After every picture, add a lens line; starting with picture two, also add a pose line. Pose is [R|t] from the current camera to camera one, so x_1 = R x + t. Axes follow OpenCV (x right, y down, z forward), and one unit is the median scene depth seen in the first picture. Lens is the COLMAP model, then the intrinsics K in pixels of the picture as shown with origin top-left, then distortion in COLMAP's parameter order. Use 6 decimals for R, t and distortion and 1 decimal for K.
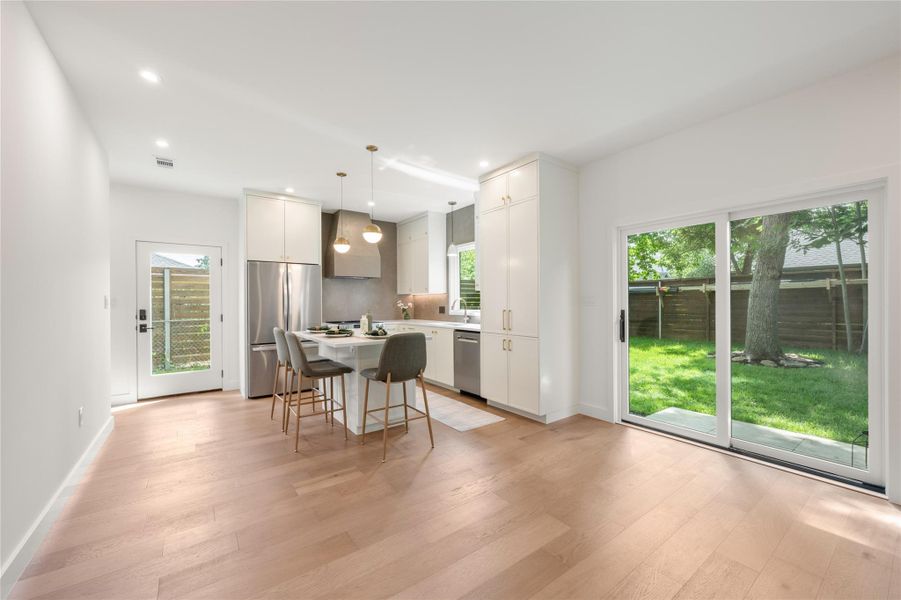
lens RADIAL K [[363.0, 0, 454.6], [0, 363.0, 303.8], [0, 0, 1]] dist [0.003533, 0.000090]
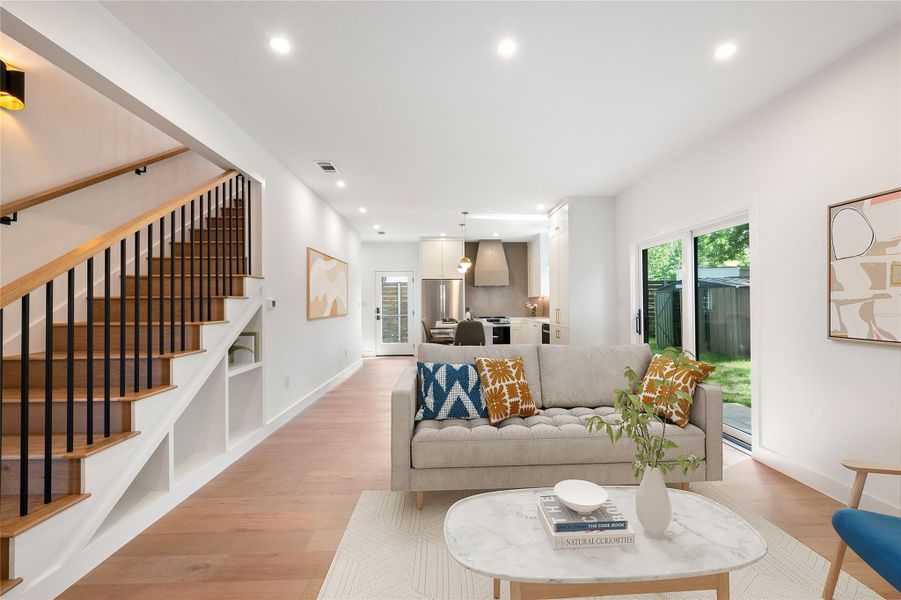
lens RADIAL K [[363.0, 0, 447.6], [0, 363.0, 303.1], [0, 0, 1]] dist [0.003533, 0.000090]
pose [[0.820360, -0.002658, -0.571841, 0.431951], [-0.000557, 0.999985, -0.005447, 0.002104], [0.571847, 0.004787, 0.820346, -0.280065]]
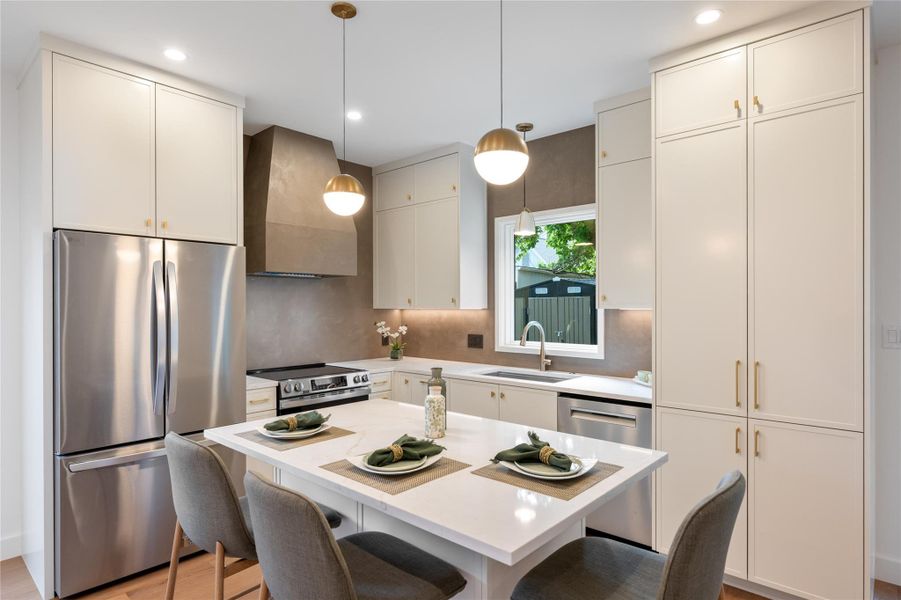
lens RADIAL K [[510.8, 0, 456.1], [0, 510.8, 304.0], [0, 0, 1]] dist [-0.002467, -0.000175]
pose [[0.978743, 0.003066, 0.205065, -0.236380], [-0.001203, 0.999957, -0.009214, -0.032611], [-0.205085, 0.008771, 0.978705, 0.348479]]
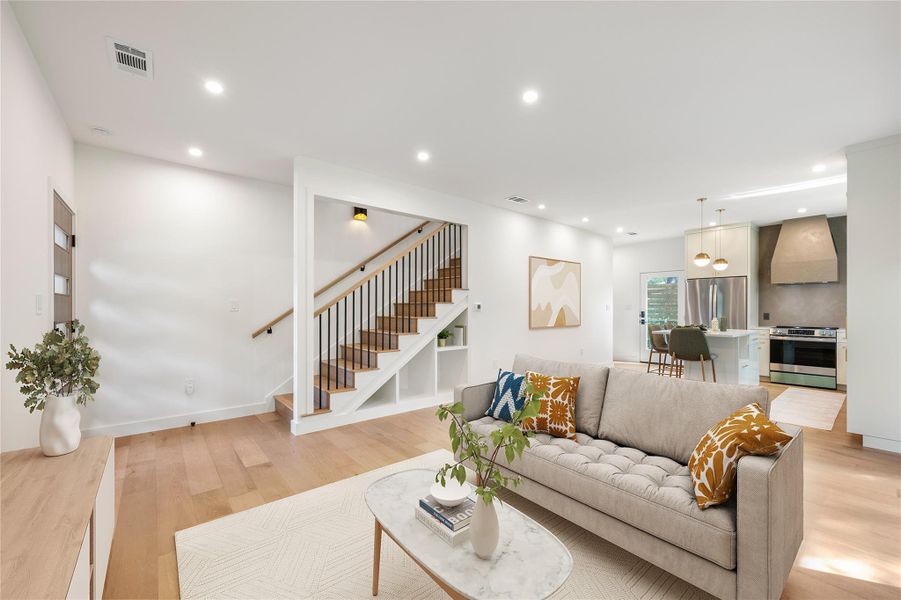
lens RADIAL K [[363.0, 0, 457.7], [0, 363.0, 304.1], [0, 0, 1]] dist [0.003533, 0.000090]
pose [[0.082483, 0.008343, -0.996558, 0.670328], [-0.002812, 0.999963, 0.008139, -0.025317], [0.996589, 0.002131, 0.082503, -0.010819]]
